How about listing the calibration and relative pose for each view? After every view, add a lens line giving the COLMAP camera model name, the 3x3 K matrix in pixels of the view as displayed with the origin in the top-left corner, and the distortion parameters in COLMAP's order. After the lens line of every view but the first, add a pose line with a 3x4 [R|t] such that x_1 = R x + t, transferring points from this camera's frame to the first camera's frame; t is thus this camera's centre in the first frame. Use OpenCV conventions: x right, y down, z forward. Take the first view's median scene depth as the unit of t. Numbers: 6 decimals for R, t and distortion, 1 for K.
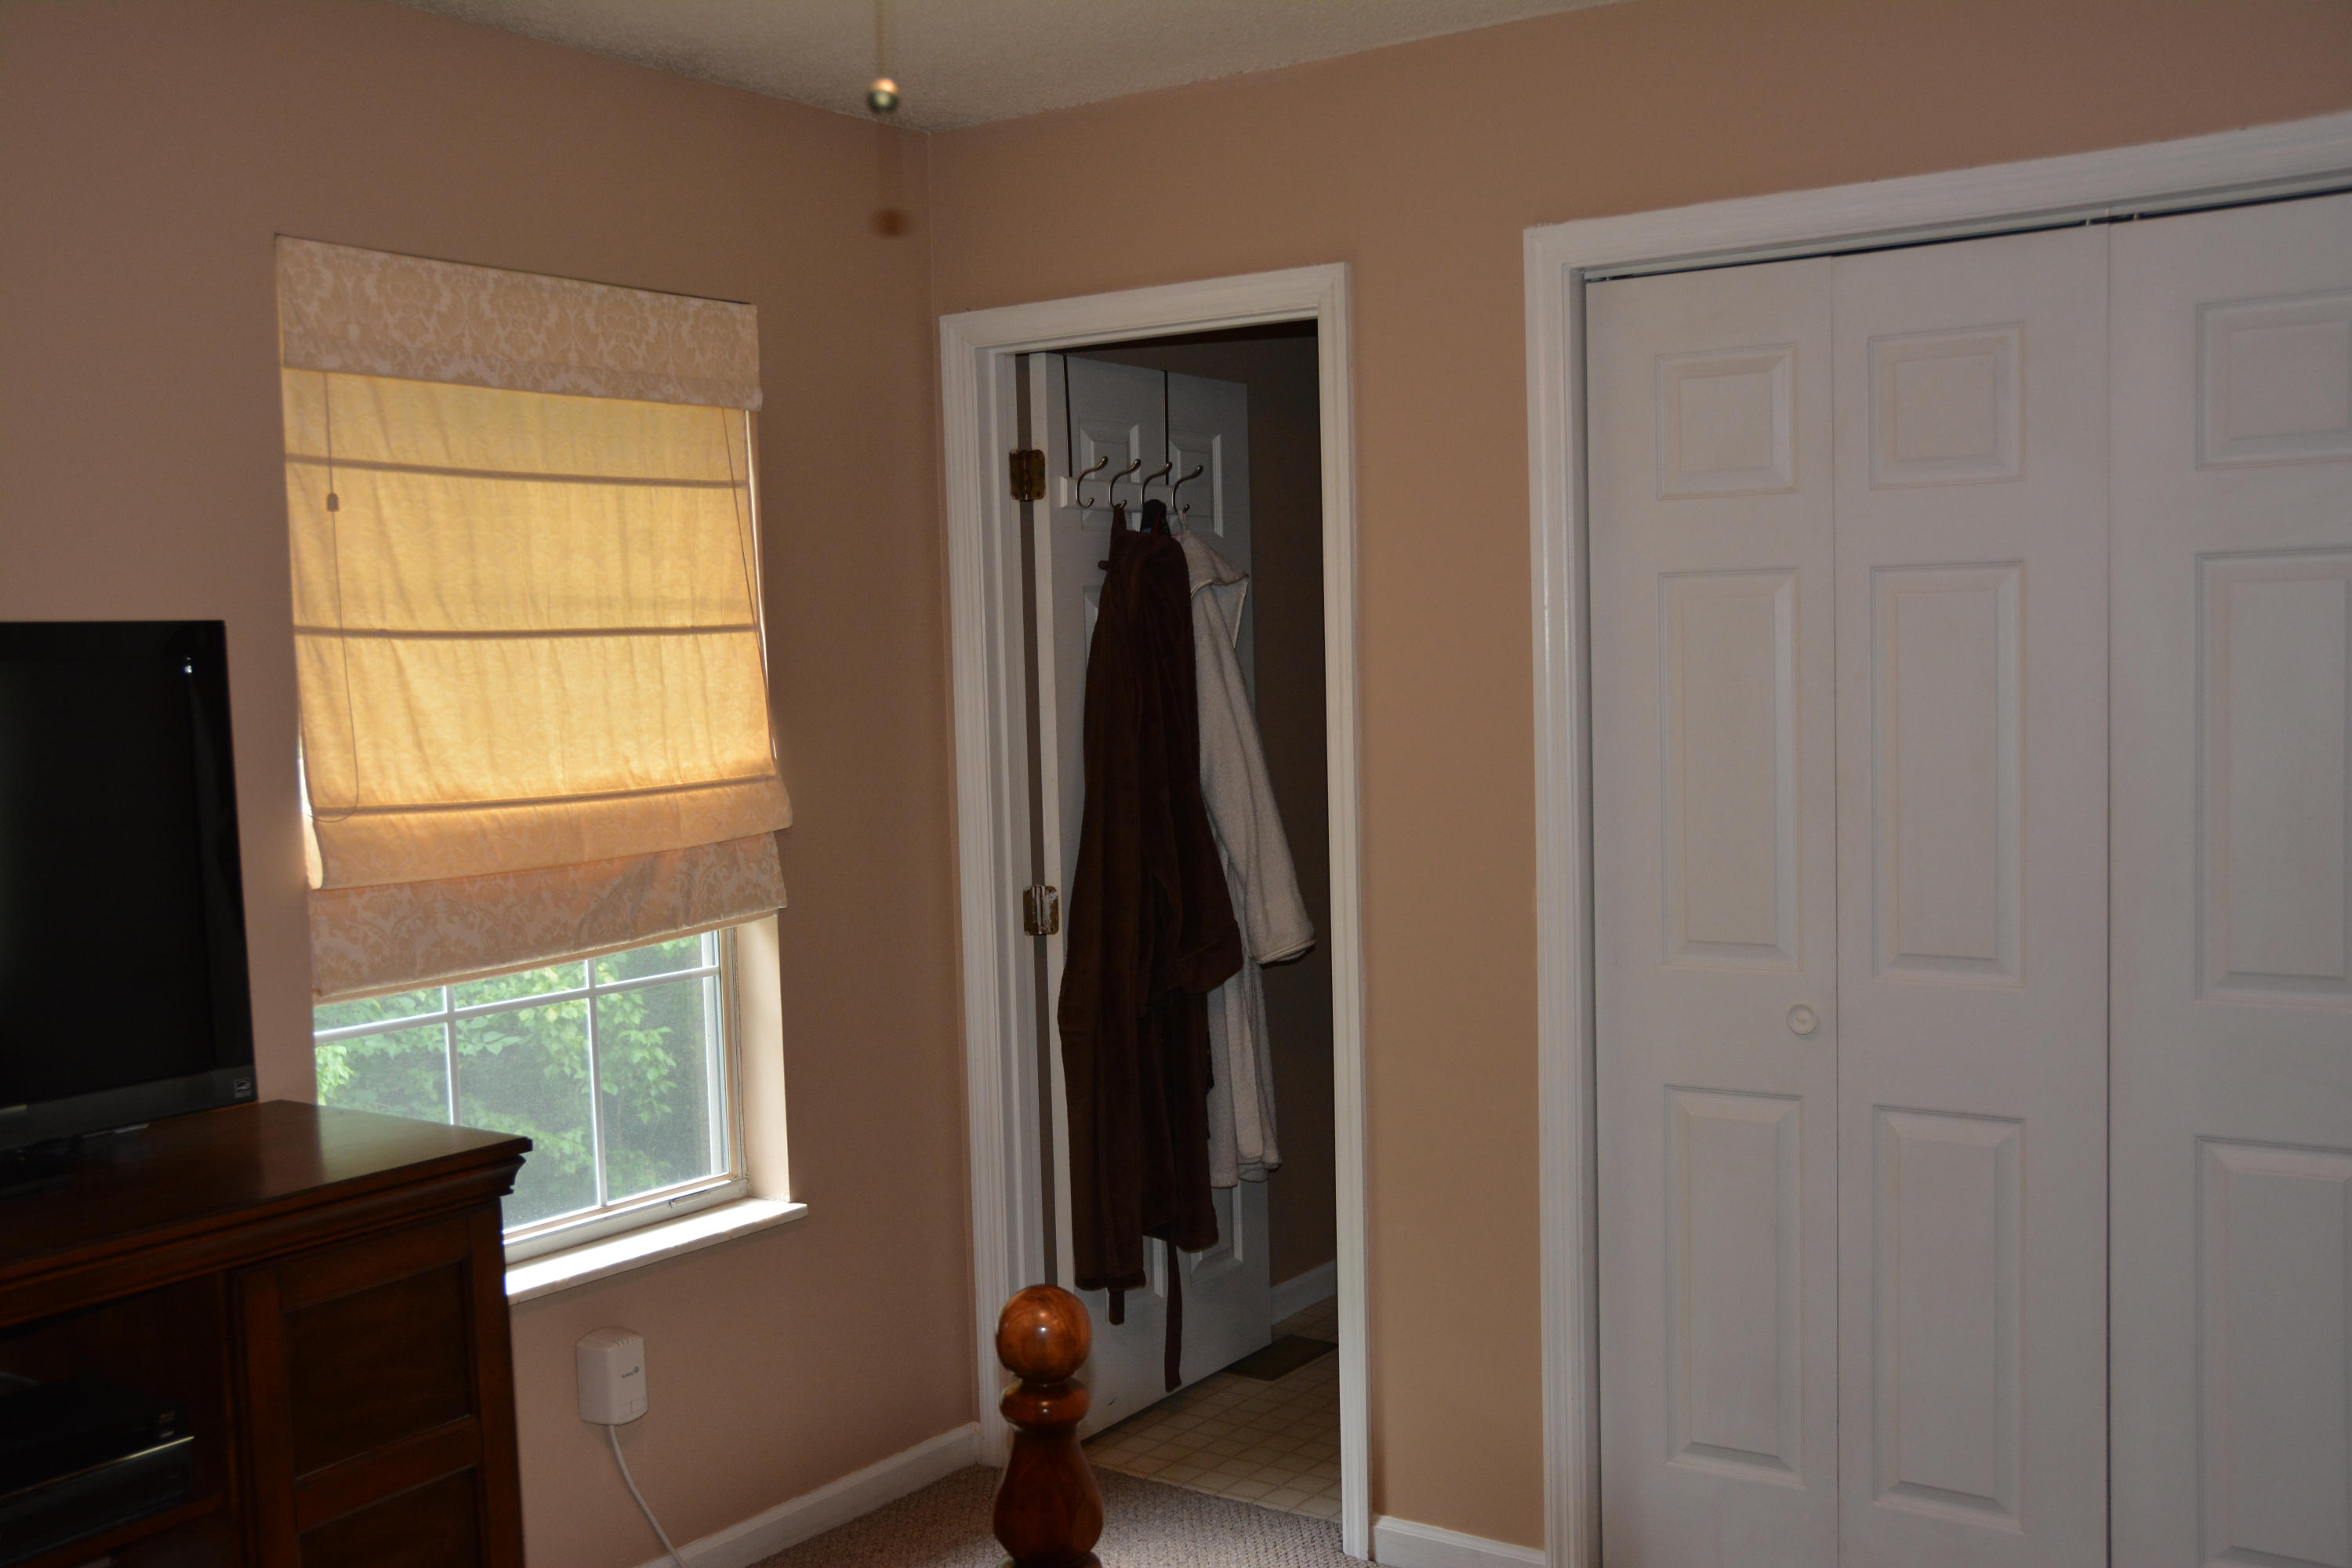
lens RADIAL K [[2302.1, 0, 1172.5], [0, 2302.1, 814.9], [0, 0, 1]] dist [-0.088397, 0.206365]
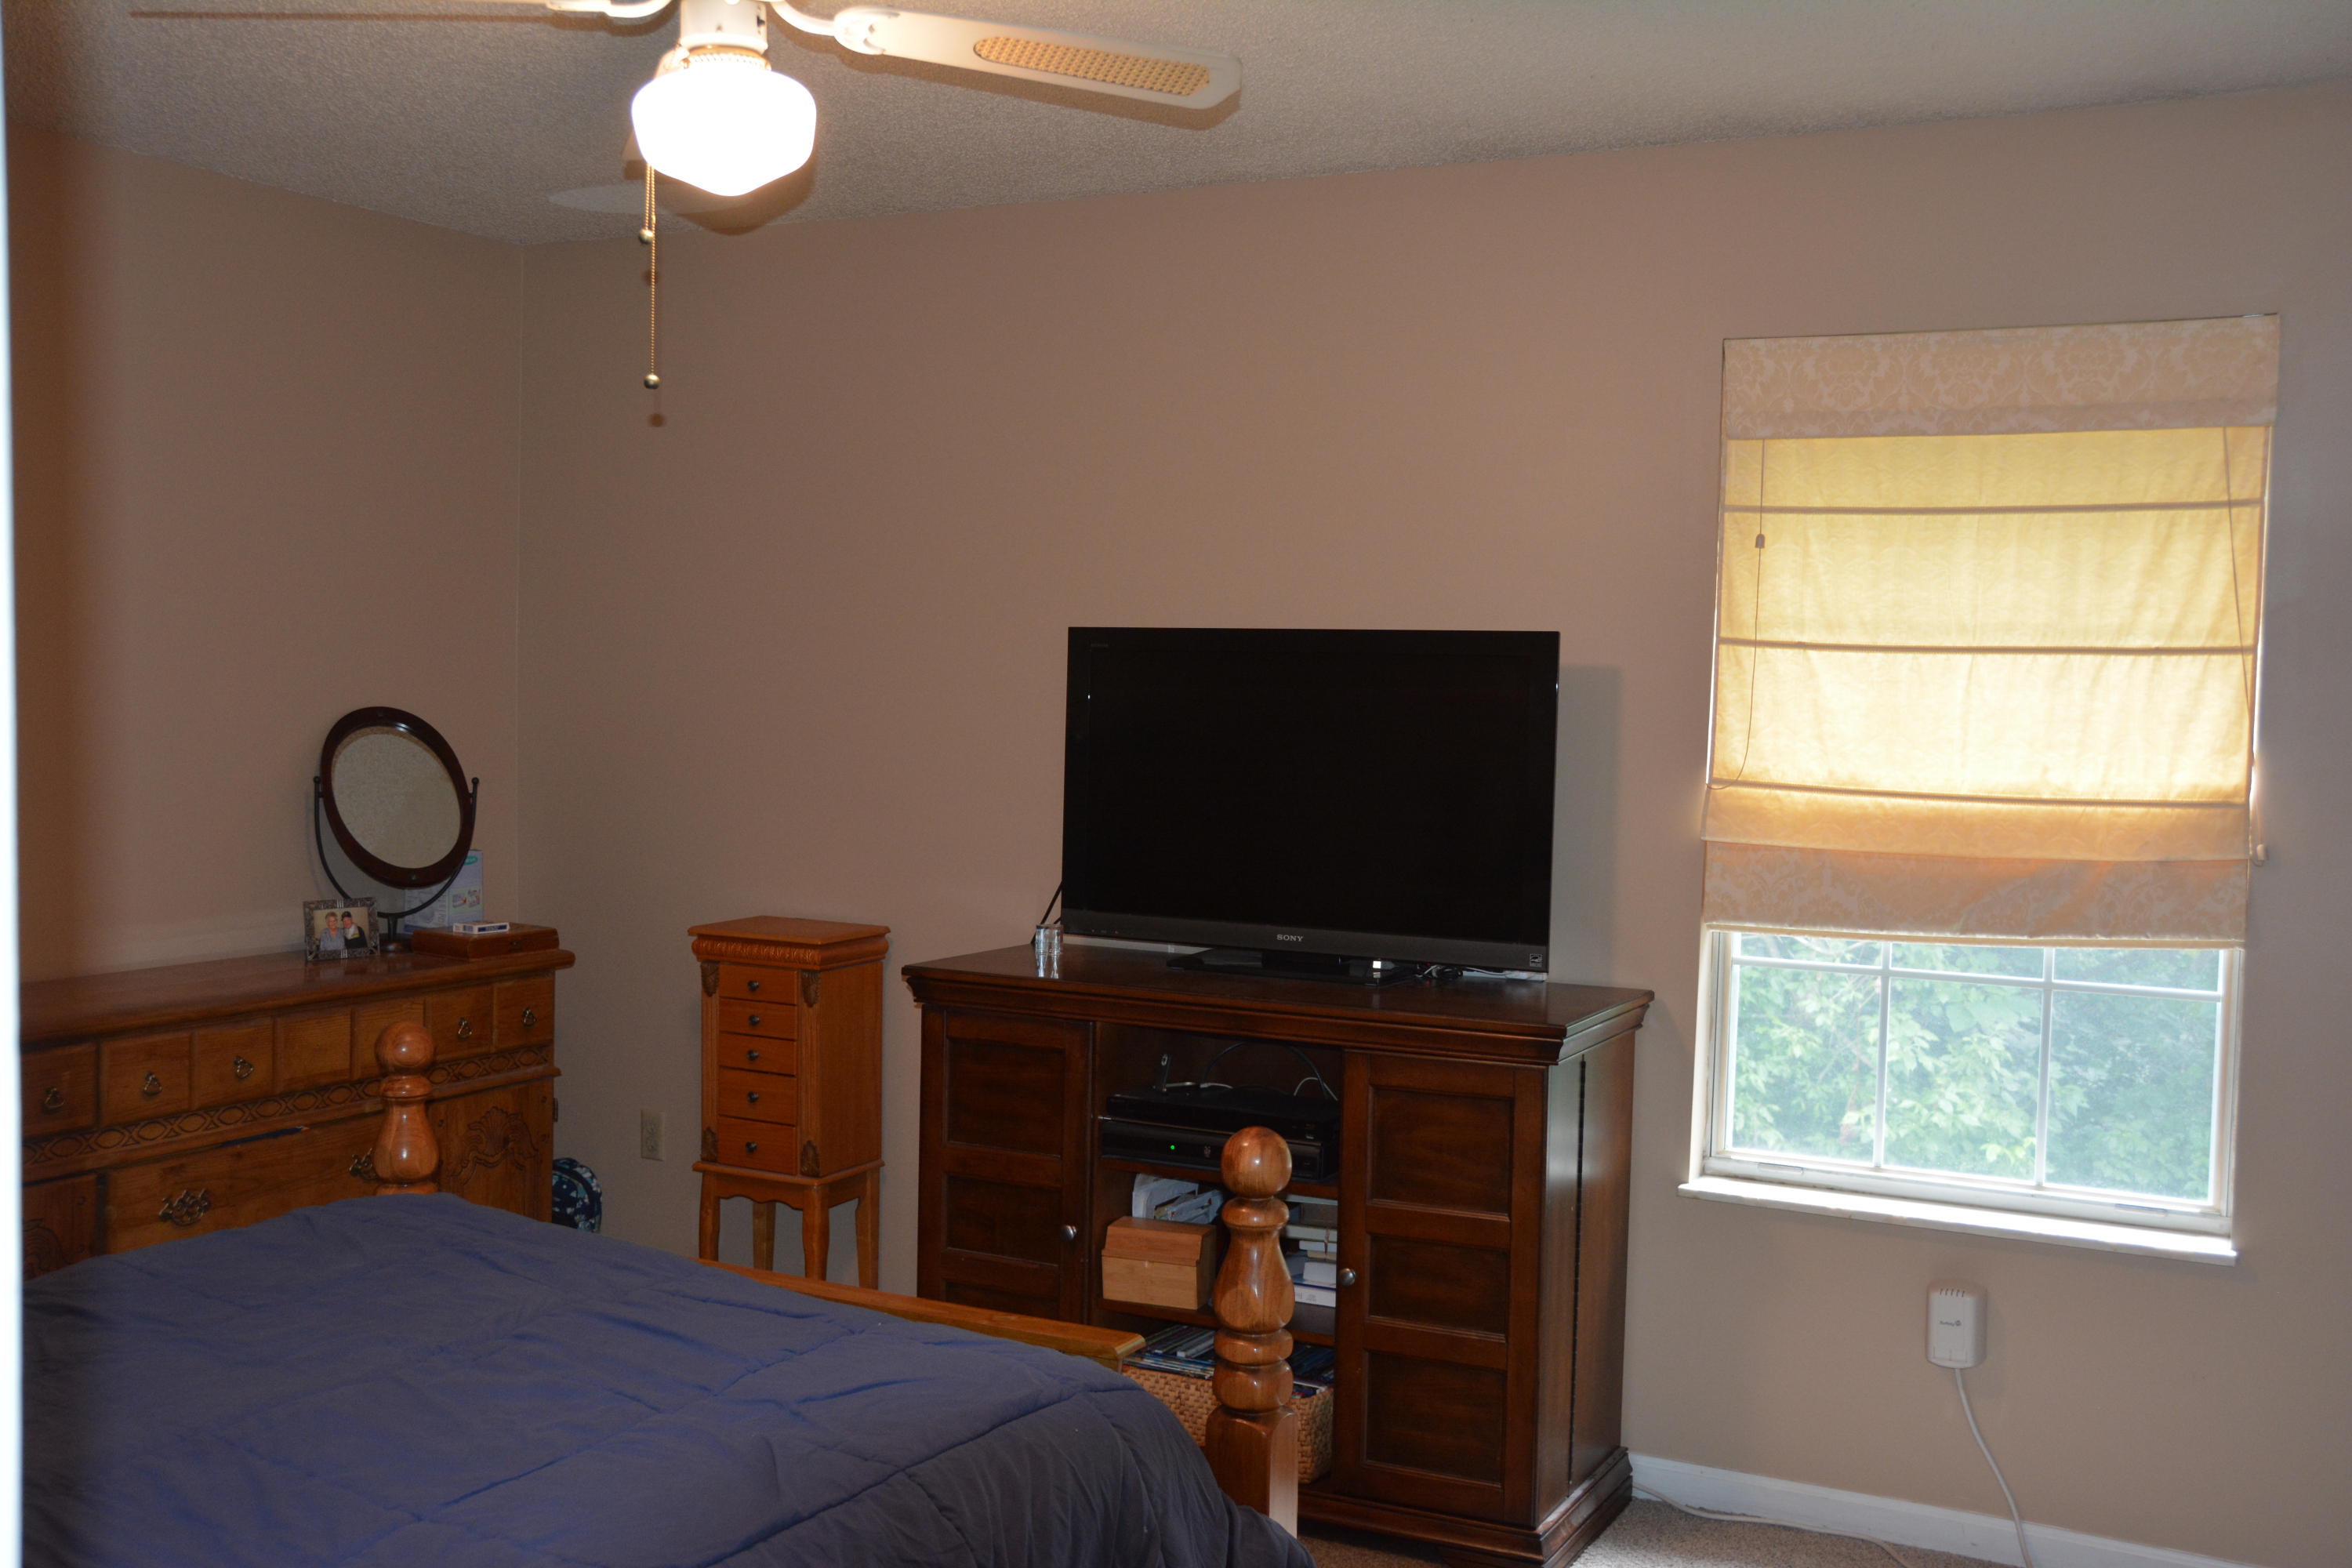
lens RADIAL K [[2302.1, 0, 1172.5], [0, 2302.1, 814.9], [0, 0, 1]] dist [-0.088397, 0.206365]
pose [[0.138832, 0.086933, -0.986493, 0.816760], [-0.097503, 0.992500, 0.073741, -0.045240], [0.985504, 0.085948, 0.146267, 0.477596]]
